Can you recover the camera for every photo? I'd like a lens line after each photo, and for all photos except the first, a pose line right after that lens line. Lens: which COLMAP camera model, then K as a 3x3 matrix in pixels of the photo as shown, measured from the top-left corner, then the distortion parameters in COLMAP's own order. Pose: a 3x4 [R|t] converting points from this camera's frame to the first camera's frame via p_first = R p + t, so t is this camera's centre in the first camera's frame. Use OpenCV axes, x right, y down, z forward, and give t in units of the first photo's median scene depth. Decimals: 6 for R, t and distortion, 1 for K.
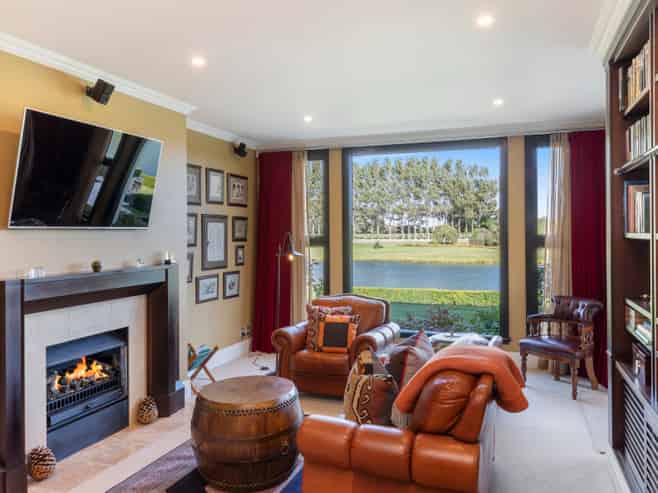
lens RADIAL K [[504.8, 0, 329.7], [0, 504.8, 244.9], [0, 0, 1]] dist [-0.017393, -0.005093]
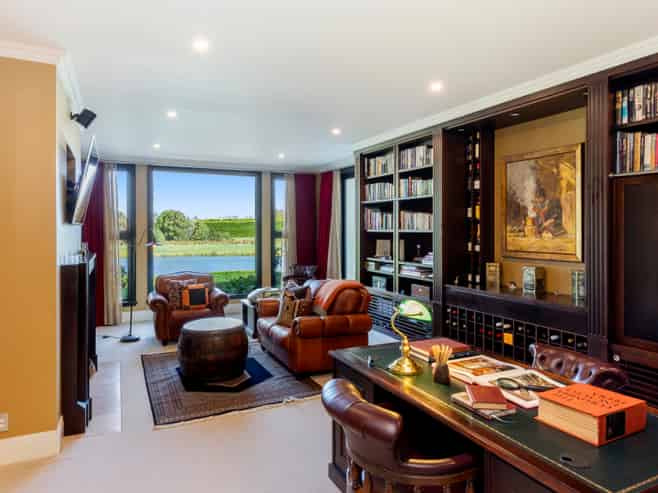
lens RADIAL K [[438.1, 0, 328.1], [0, 438.1, 242.5], [0, 0, 1]] dist [0.000422, -0.000076]
pose [[0.691736, -0.016759, 0.721956, -0.564673], [0.015025, 0.999848, 0.008814, 0.009430], [-0.721994, 0.004751, 0.691883, -0.157312]]
